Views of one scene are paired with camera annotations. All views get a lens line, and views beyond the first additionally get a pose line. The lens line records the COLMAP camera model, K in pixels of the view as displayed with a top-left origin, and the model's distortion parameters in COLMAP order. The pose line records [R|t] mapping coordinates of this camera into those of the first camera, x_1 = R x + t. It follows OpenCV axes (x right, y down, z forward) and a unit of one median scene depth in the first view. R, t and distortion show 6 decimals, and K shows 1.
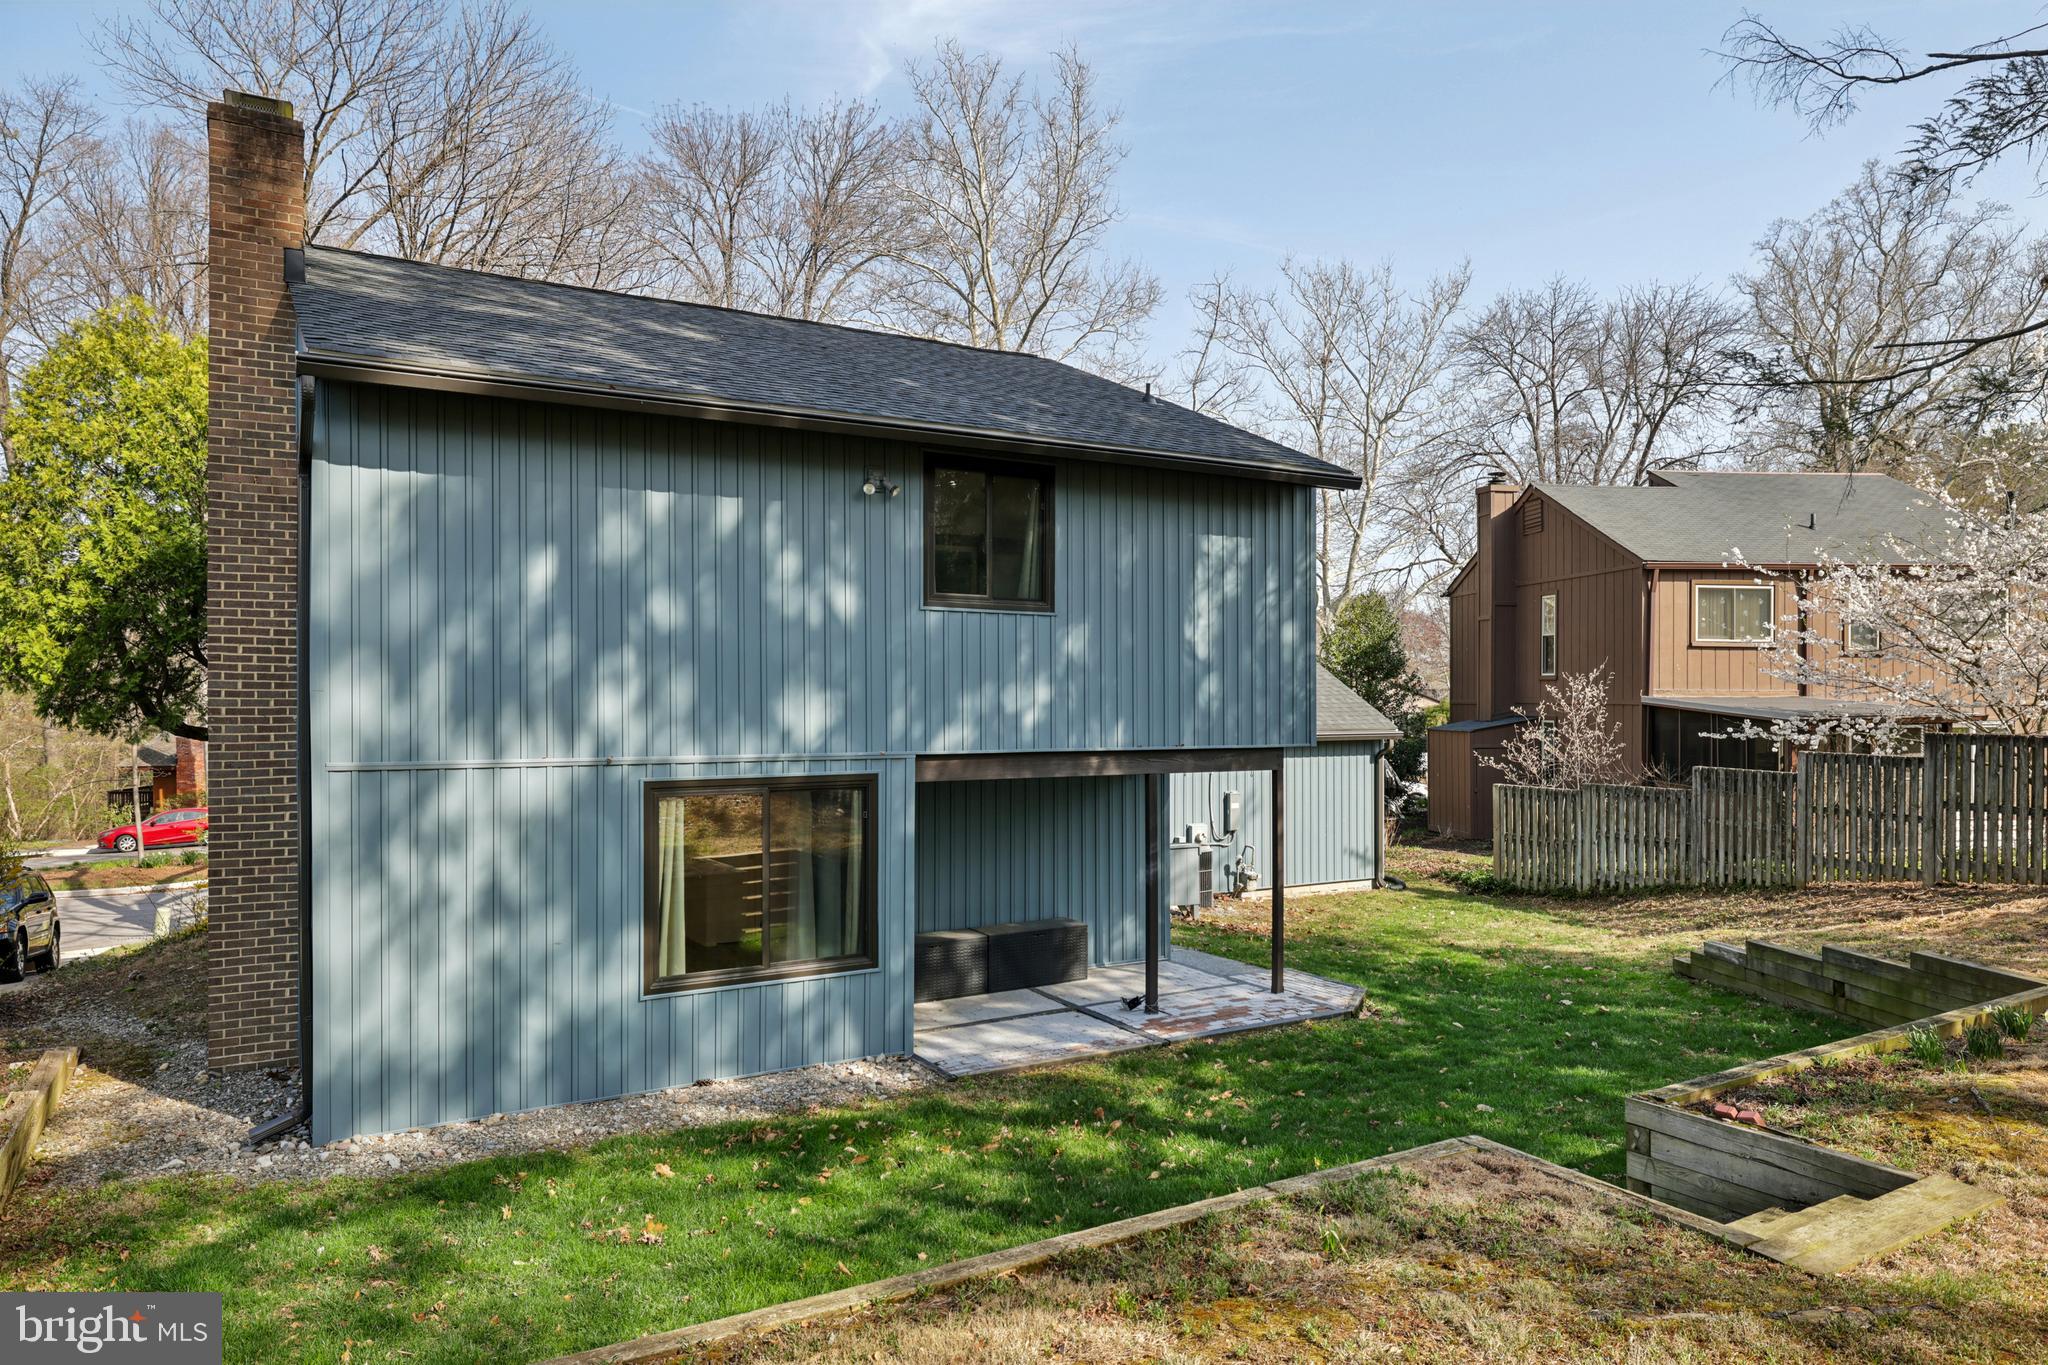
lens RADIAL K [[1295.6, 0, 1030.6], [0, 1295.6, 702.7], [0, 0, 1]] dist [0.001178, 0.002396]
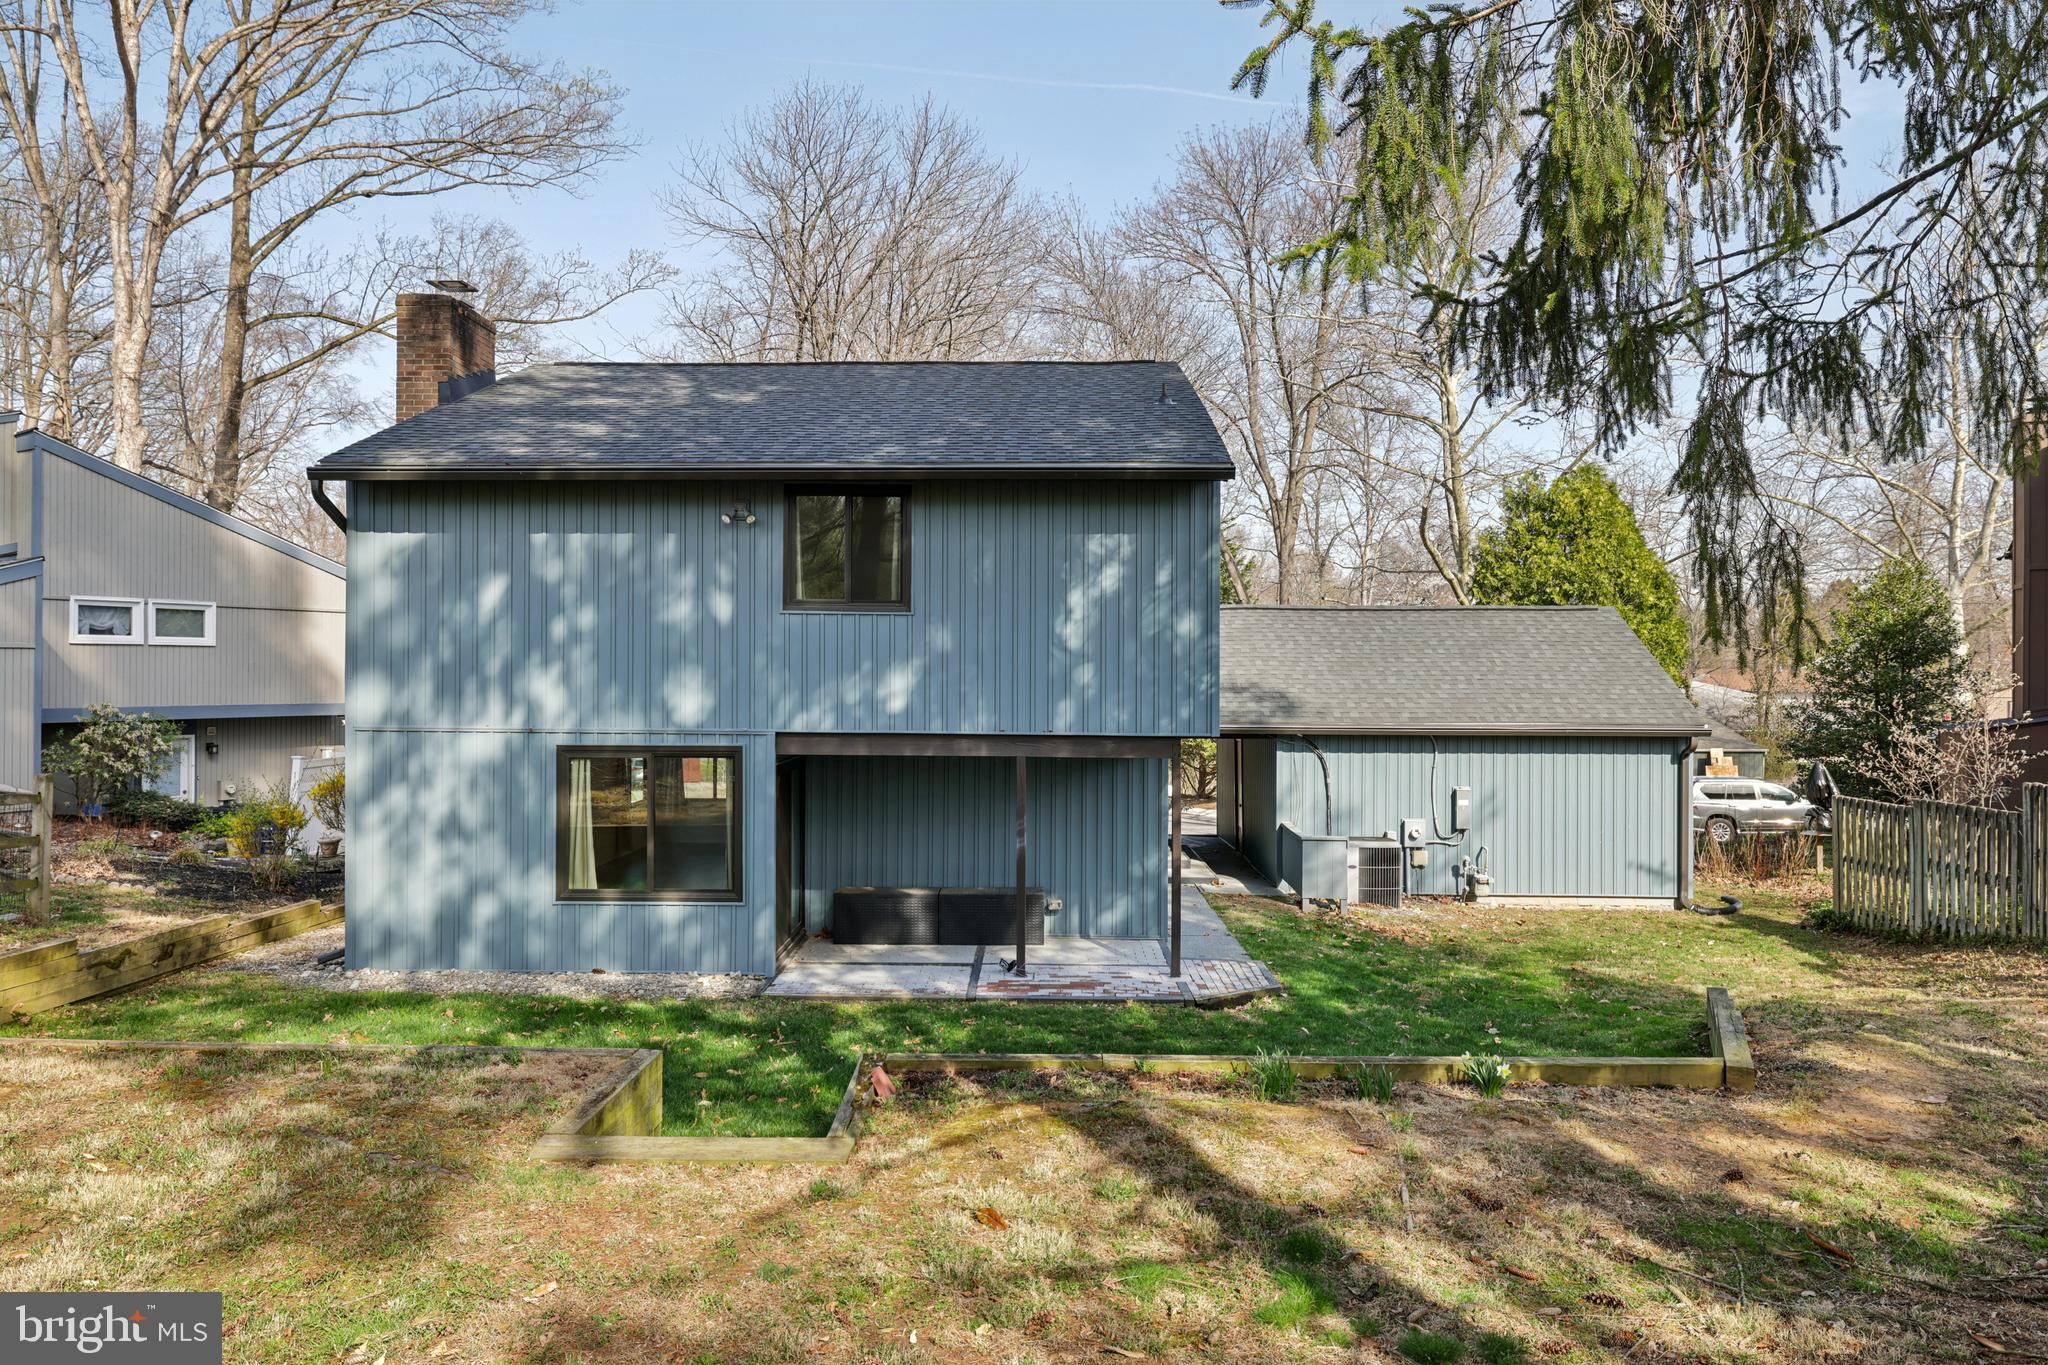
lens RADIAL K [[1295.6, 0, 1040.5], [0, 1295.6, 674.0], [0, 0, 1]] dist [0.001178, 0.002396]
pose [[0.850080, 0.003266, -0.526643, 0.449863], [-0.008057, 0.999944, -0.006805, -0.004943], [0.526592, 0.010028, 0.850059, 0.053255]]
